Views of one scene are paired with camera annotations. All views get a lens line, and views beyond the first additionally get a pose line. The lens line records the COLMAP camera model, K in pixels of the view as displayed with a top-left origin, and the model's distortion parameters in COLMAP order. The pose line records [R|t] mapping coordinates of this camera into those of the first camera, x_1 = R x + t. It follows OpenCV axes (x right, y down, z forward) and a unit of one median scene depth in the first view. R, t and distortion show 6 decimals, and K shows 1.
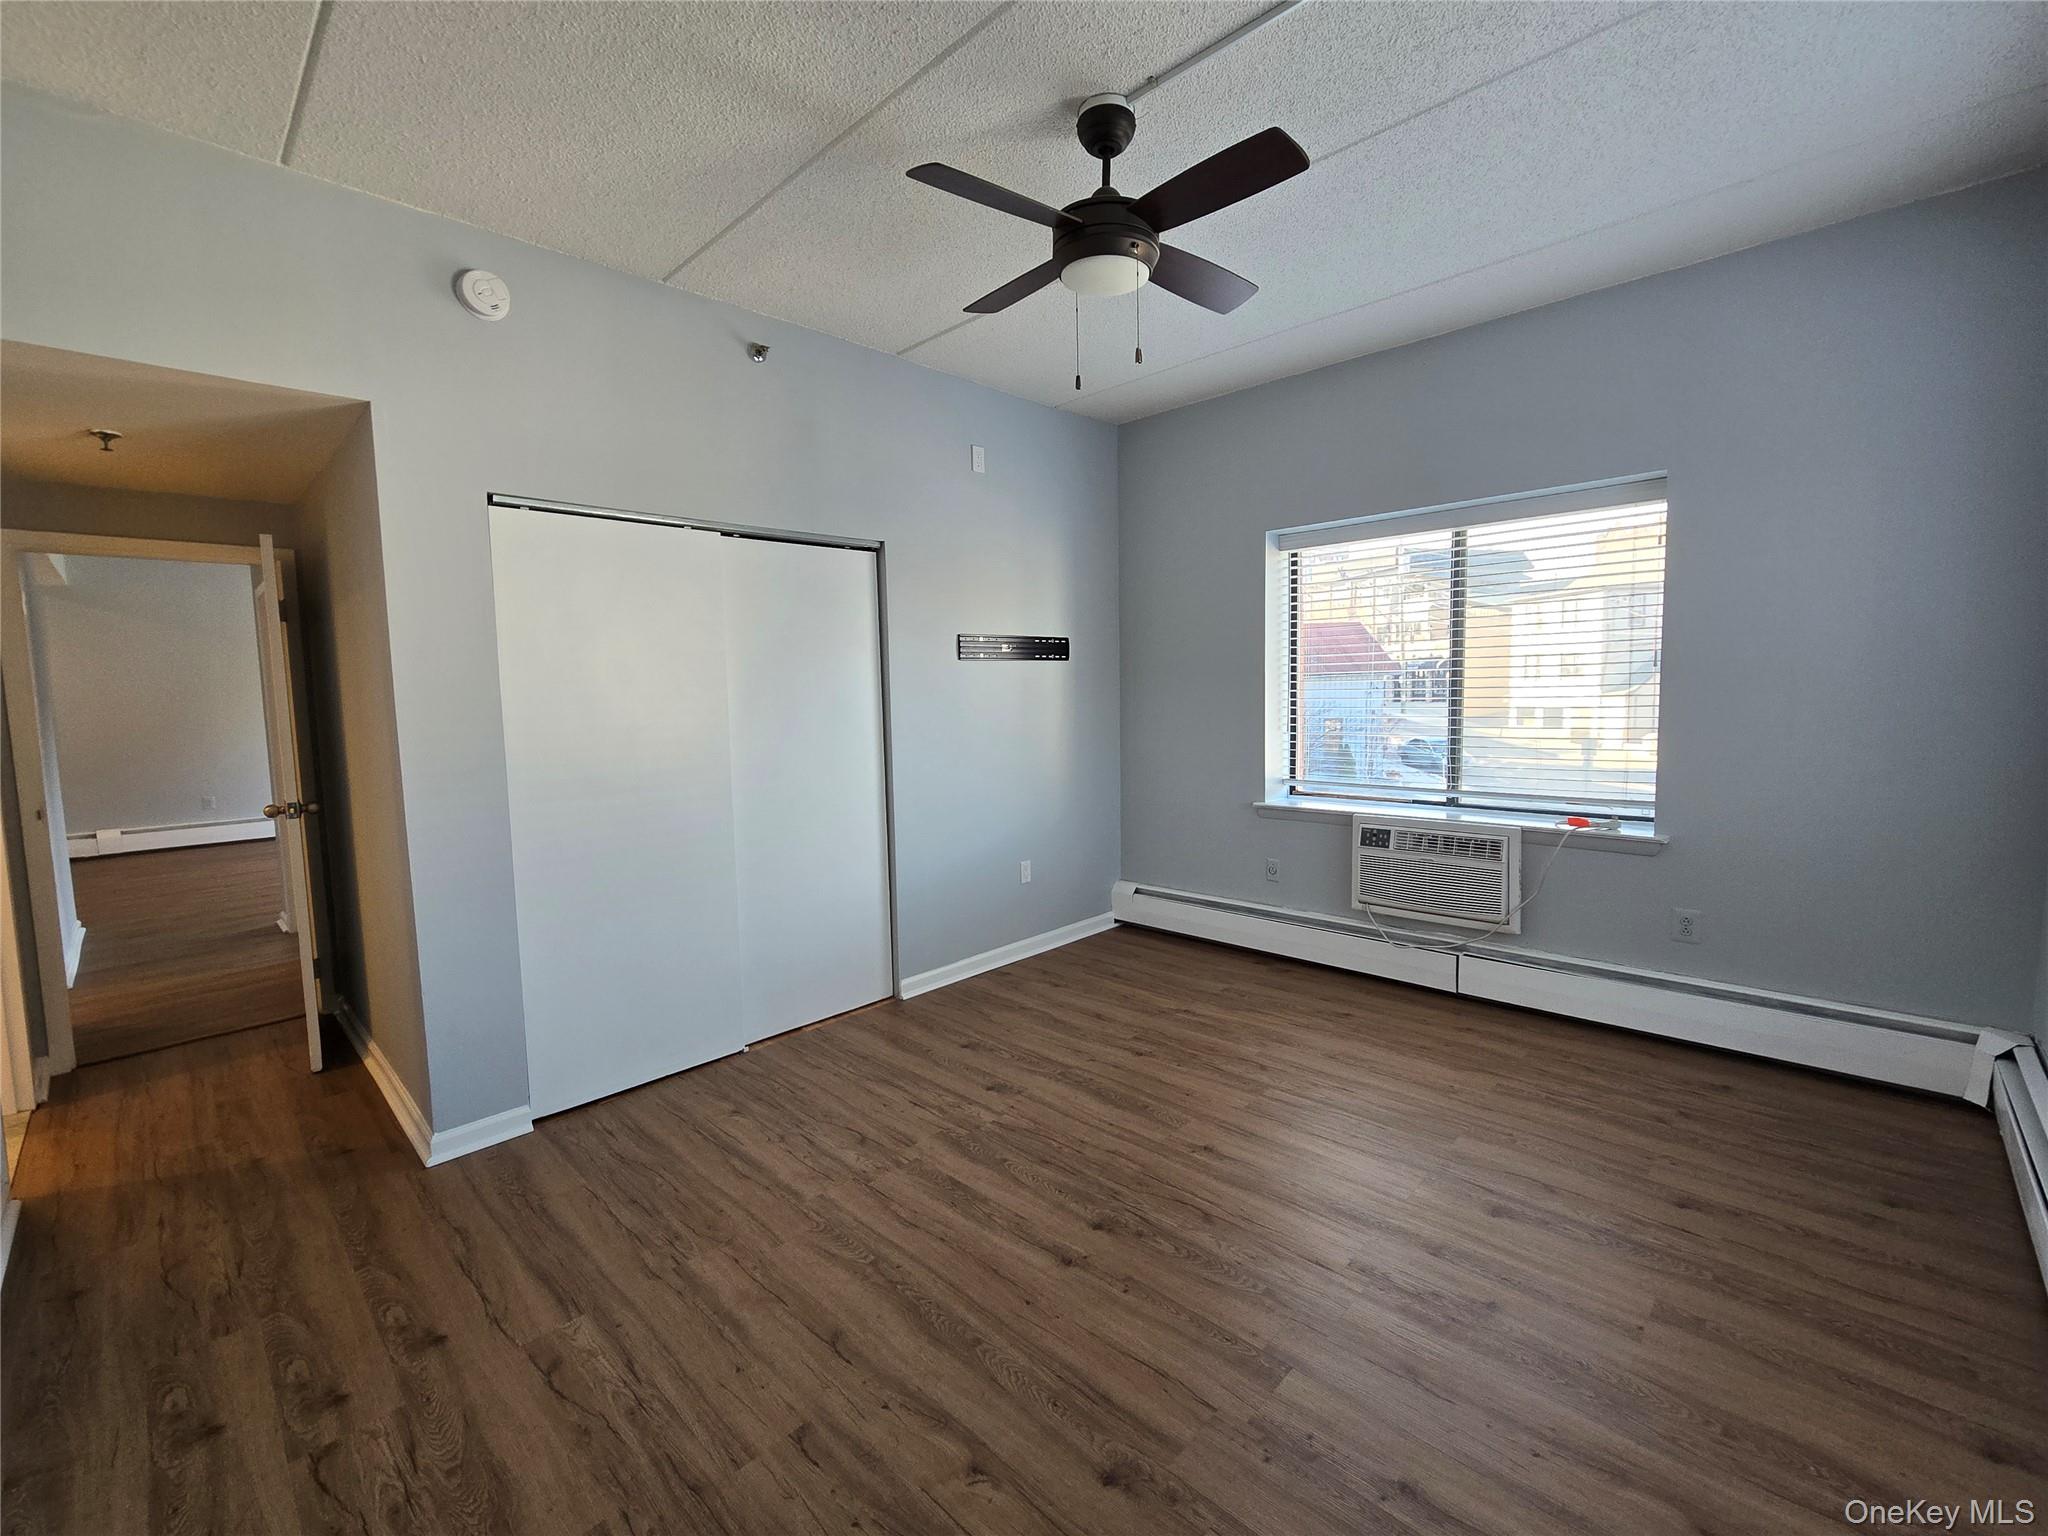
lens RADIAL K [[866.6, 0, 1024.0], [0, 866.6, 768.0], [0, 0, 1]] dist [0.001856, 0.000649]
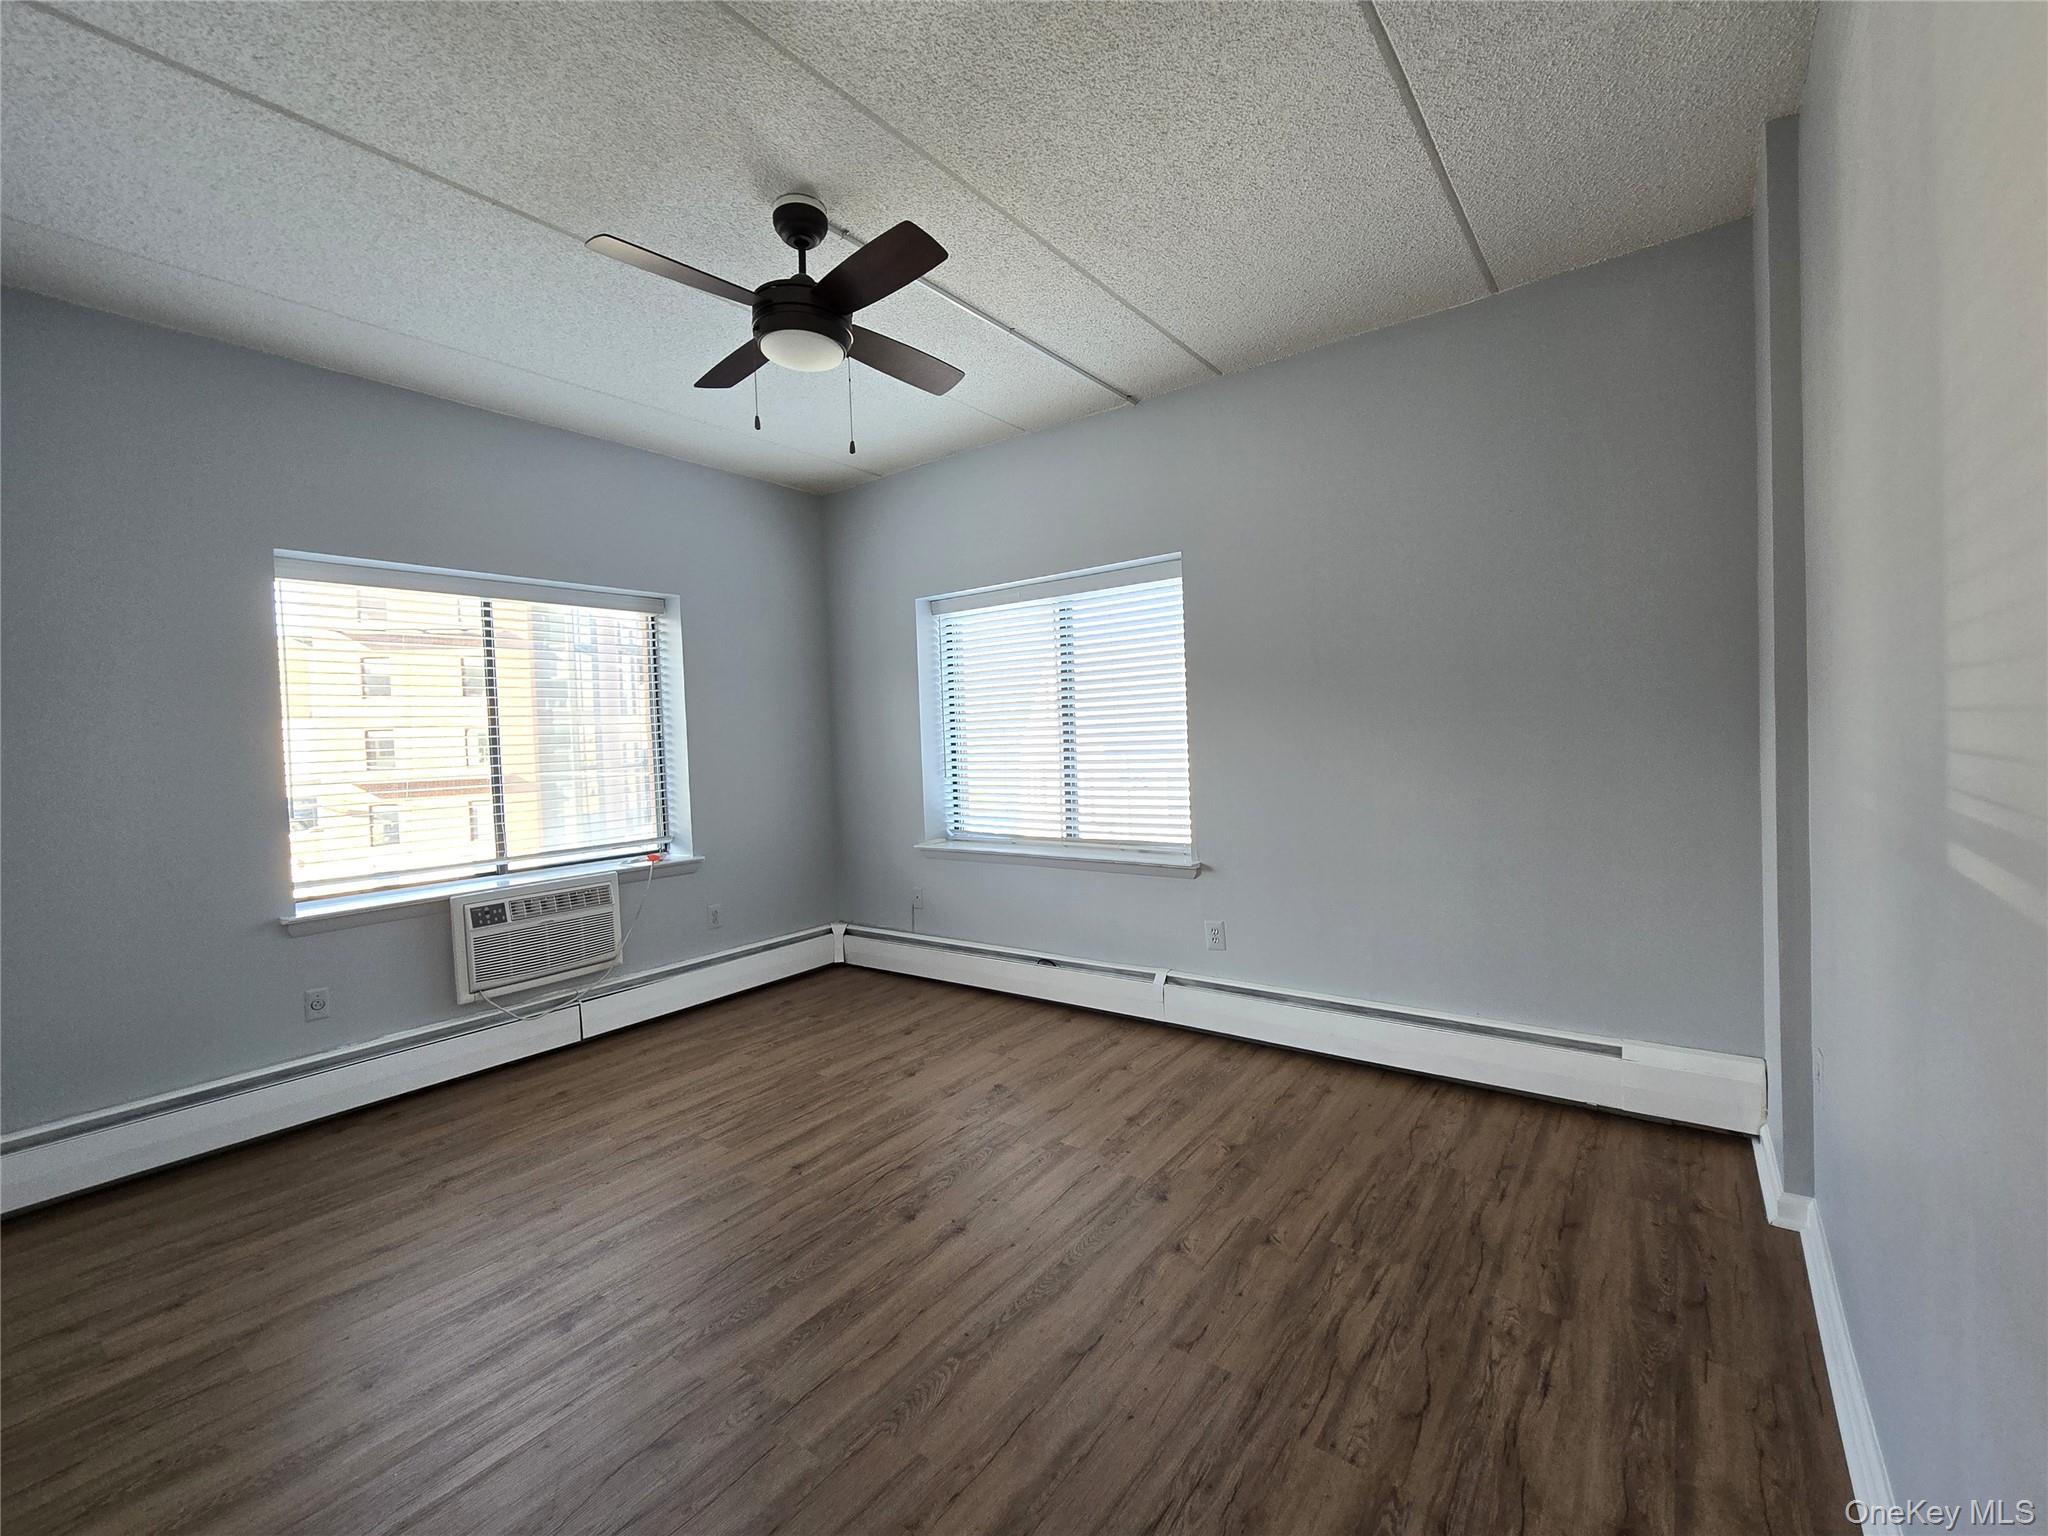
lens RADIAL K [[866.6, 0, 1024.0], [0, 866.6, 768.0], [0, 0, 1]] dist [0.001856, 0.000649]
pose [[-0.120067, -0.009706, 0.992718, -0.711313], [0.131217, 0.991024, 0.025560, -0.029384], [-0.984056, 0.133331, -0.117716, 0.642634]]
